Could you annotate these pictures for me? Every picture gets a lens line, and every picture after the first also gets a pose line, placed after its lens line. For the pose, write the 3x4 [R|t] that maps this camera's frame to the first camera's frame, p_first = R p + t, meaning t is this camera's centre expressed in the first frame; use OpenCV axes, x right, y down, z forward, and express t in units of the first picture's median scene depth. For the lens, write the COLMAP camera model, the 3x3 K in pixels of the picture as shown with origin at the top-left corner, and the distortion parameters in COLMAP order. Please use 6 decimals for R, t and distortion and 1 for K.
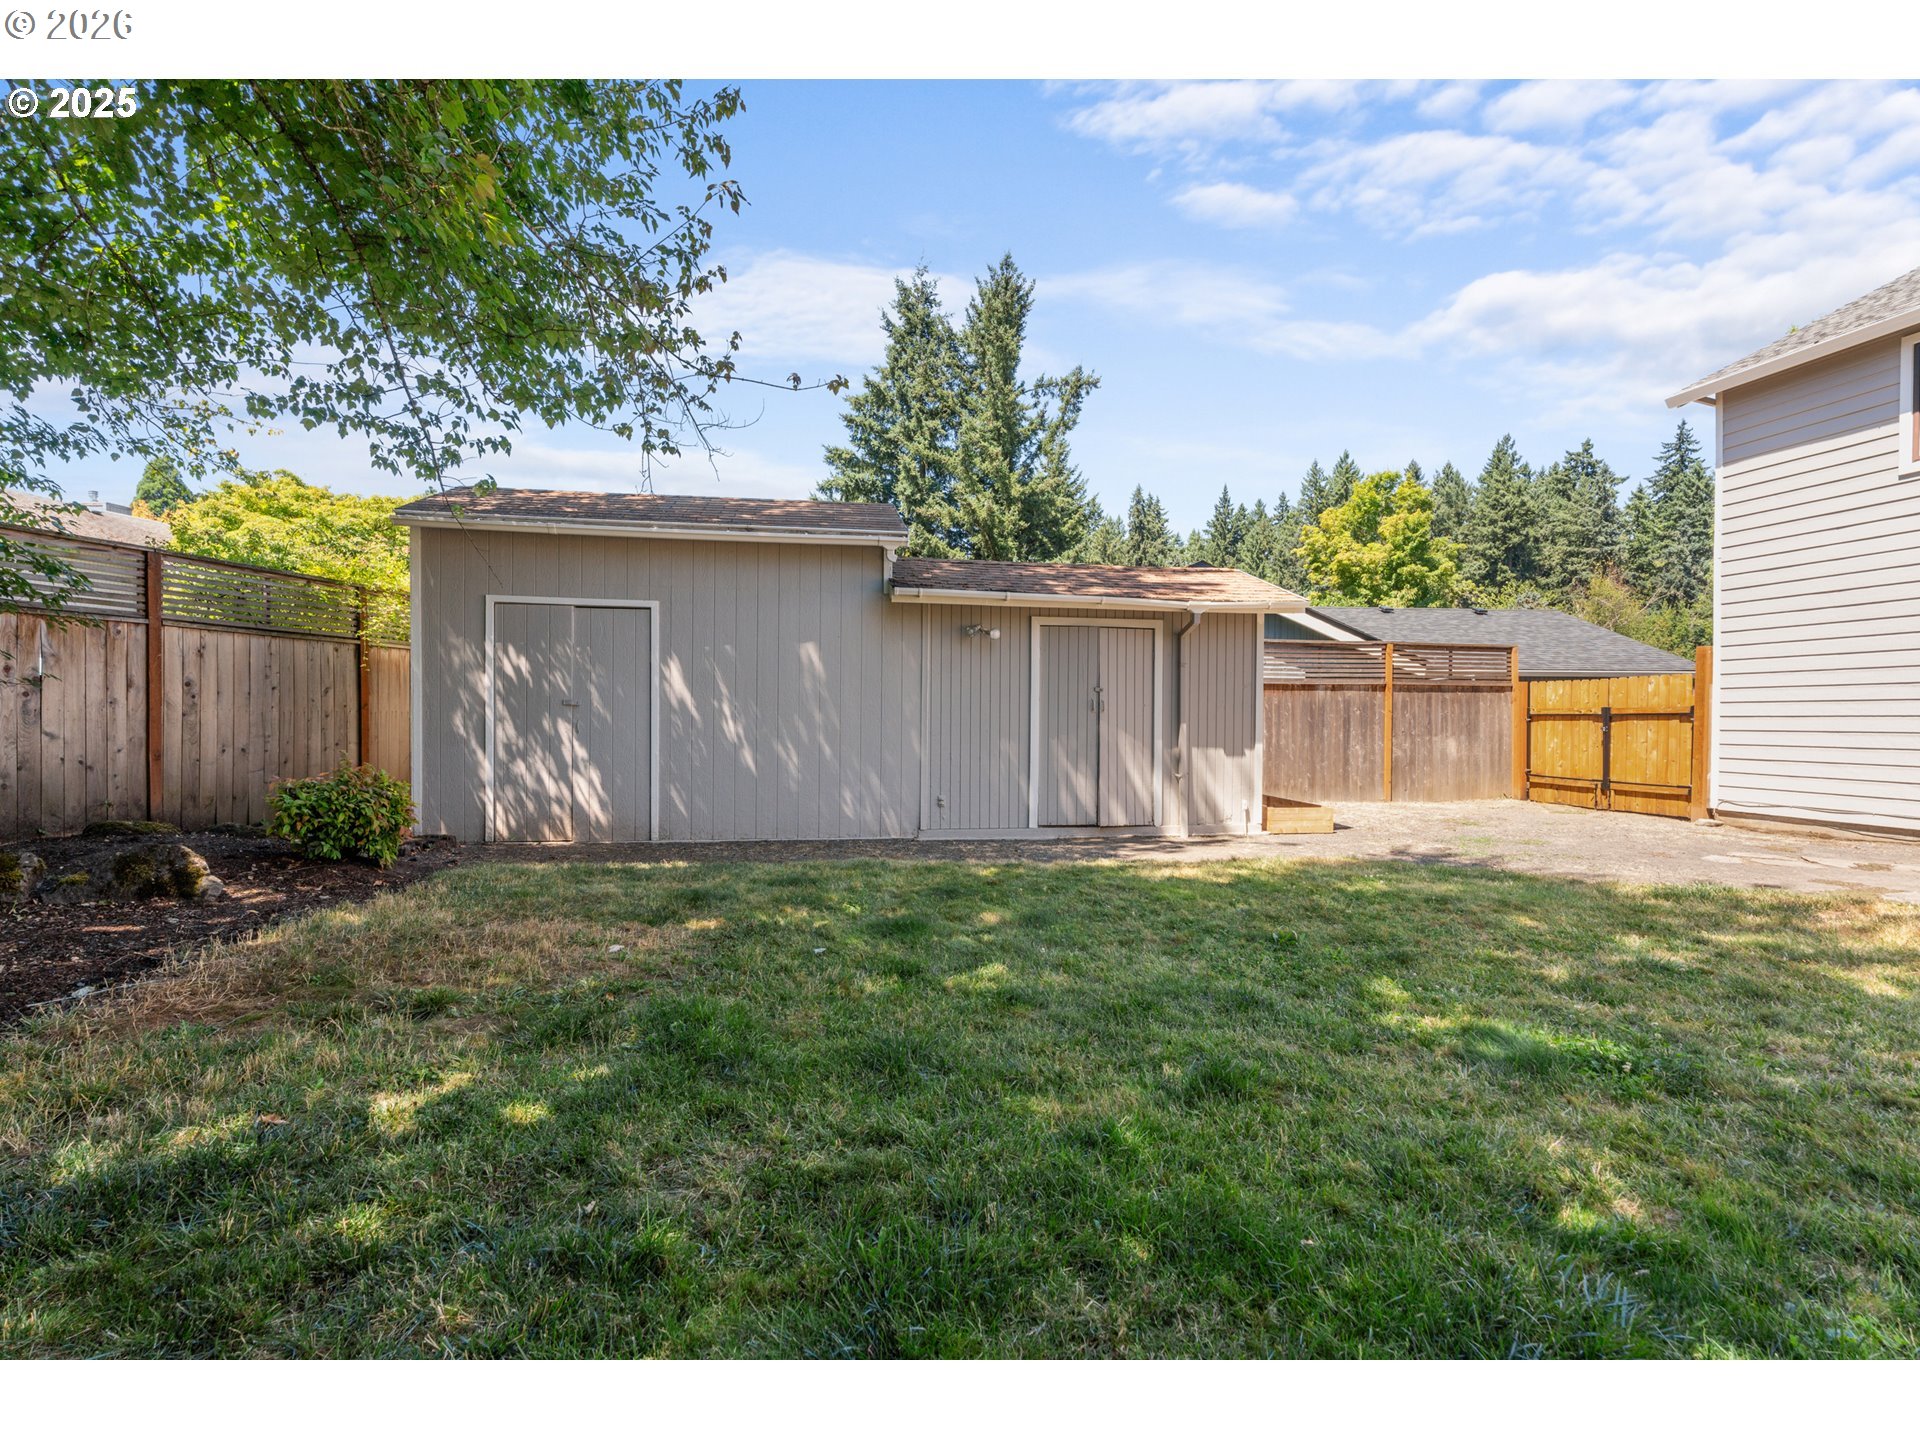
lens RADIAL K [[846.3, 0, 954.7], [0, 846.3, 727.0], [0, 0, 1]] dist [-0.000491, -0.001522]
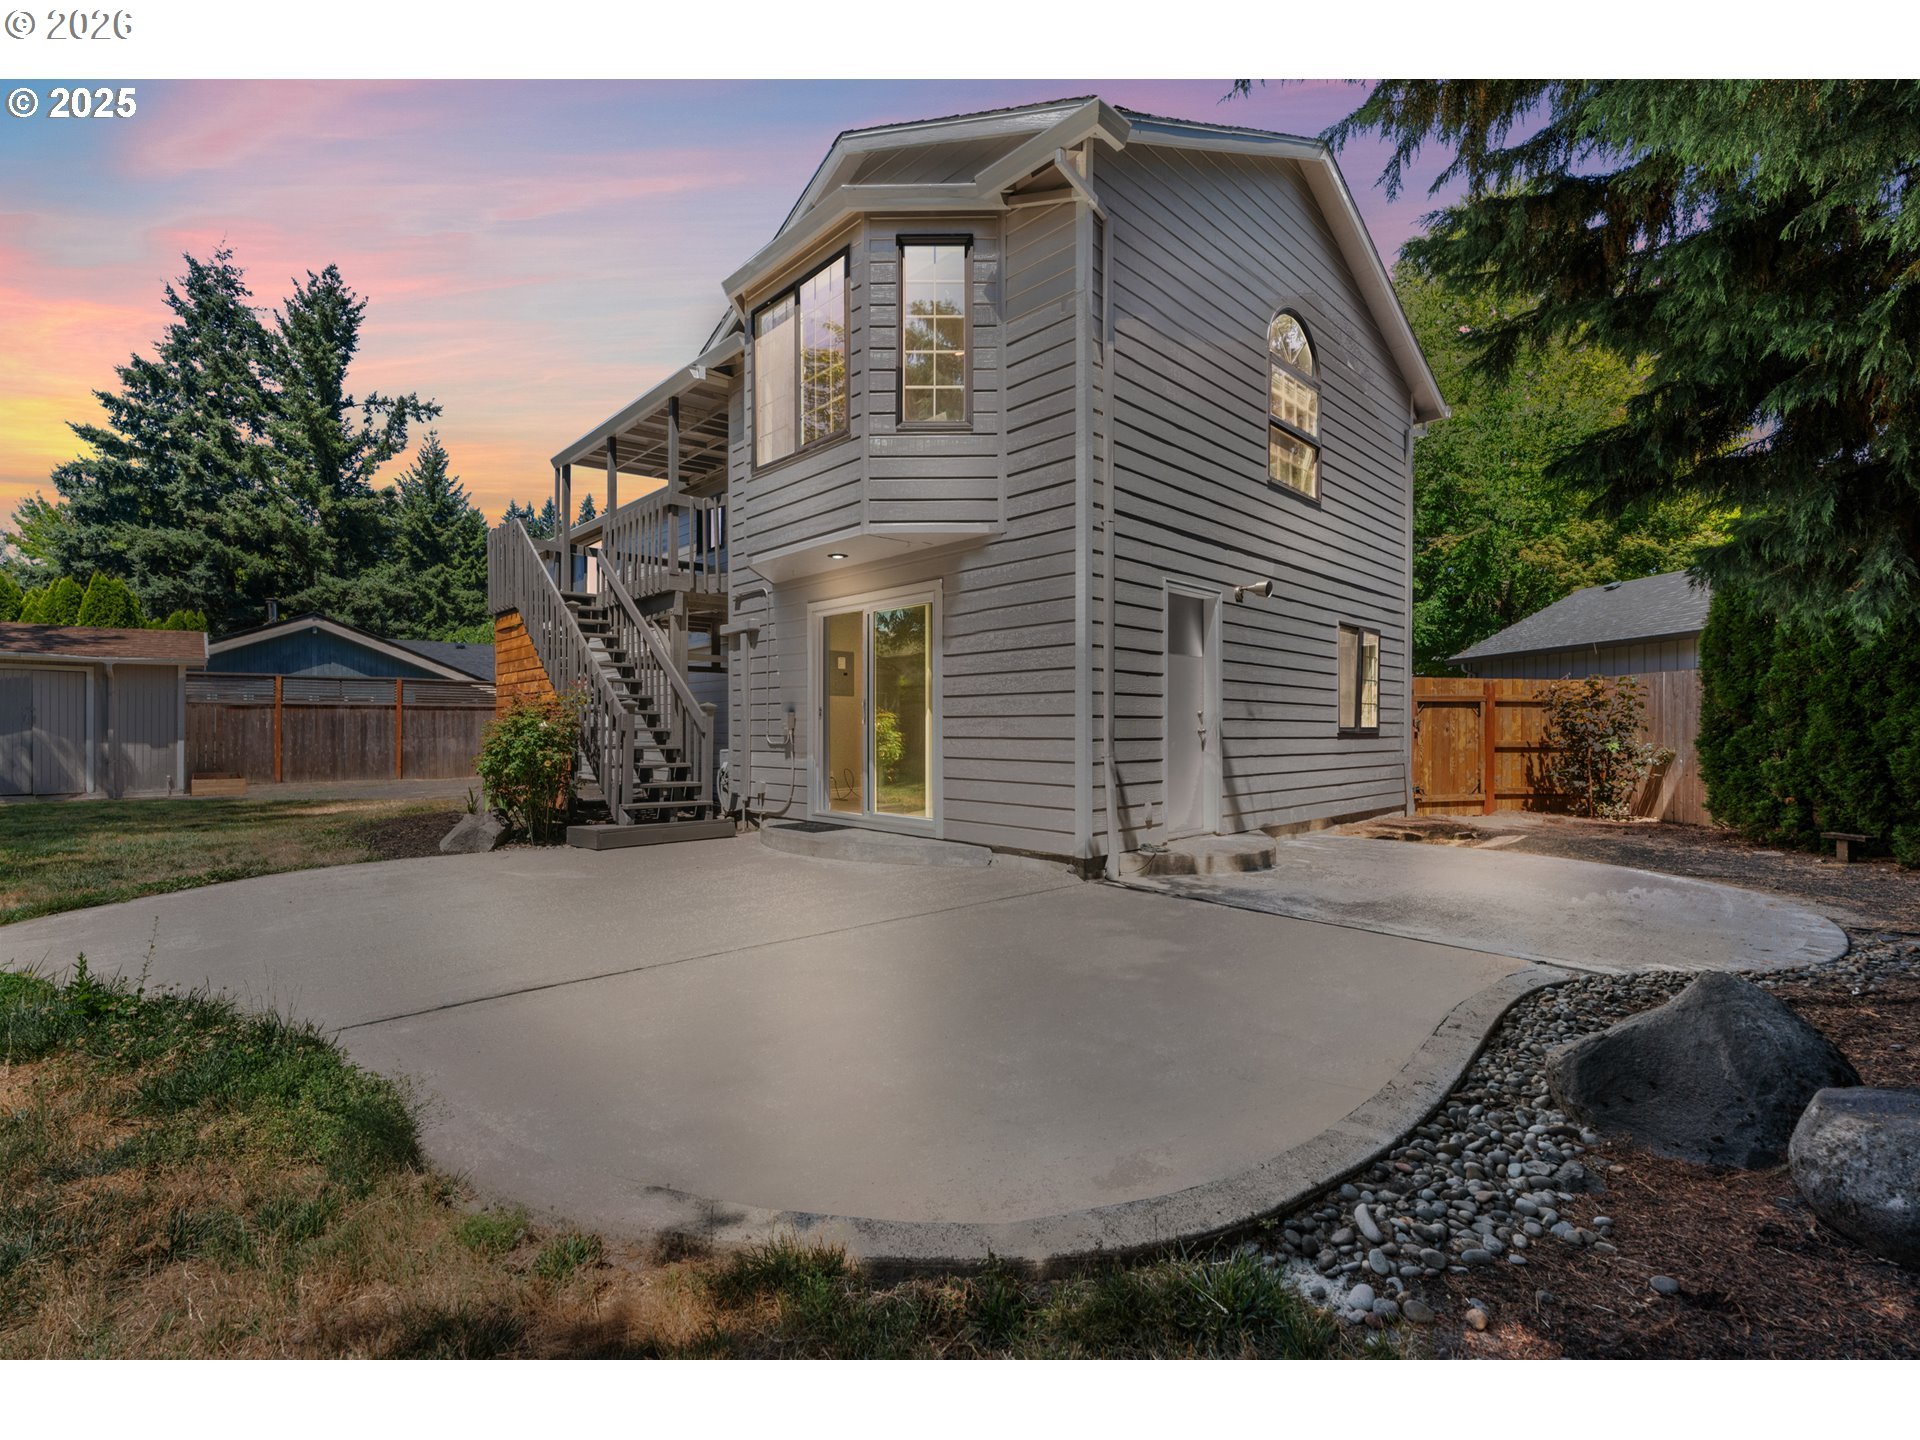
lens RADIAL K [[846.3, 0, 954.7], [0, 846.3, 727.0], [0, 0, 1]] dist [-0.000491, -0.001522]
pose [[0.836834, -0.003995, 0.547443, 0.469527], [0.012113, 0.999864, -0.011219, 0.018885], [-0.547323, 0.016020, 0.836768, -0.811998]]
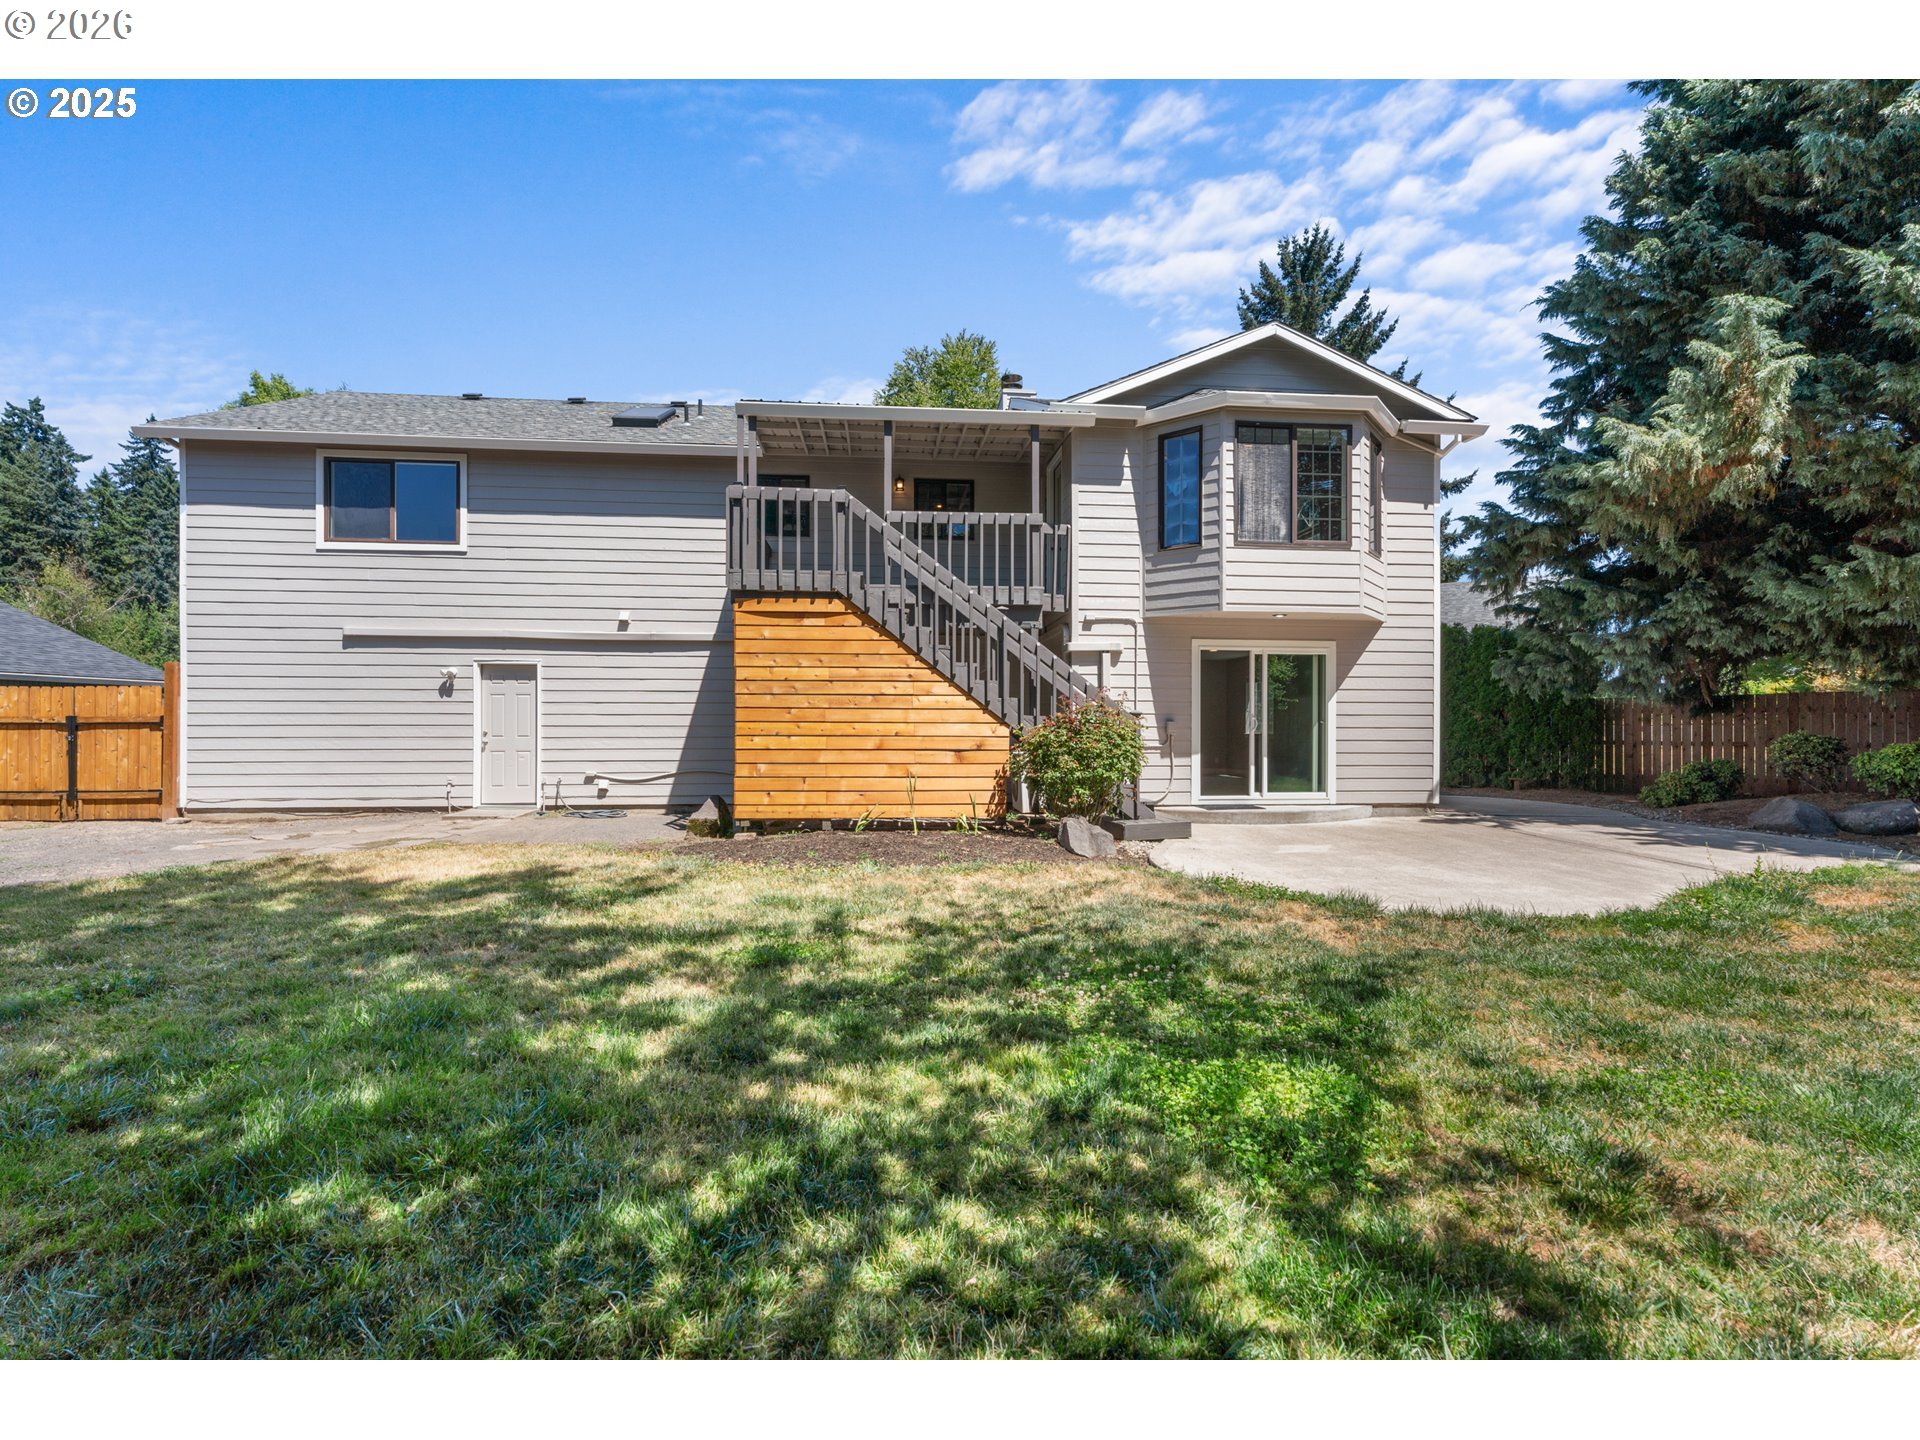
lens RADIAL K [[846.3, 0, 954.7], [0, 846.3, 727.0], [0, 0, 1]] dist [-0.000491, -0.001522]
pose [[0.103147, -0.005784, 0.994649, -0.087743], [0.012272, 0.999914, 0.004542, -0.002317], [-0.994590, 0.011738, 0.103209, -0.107236]]
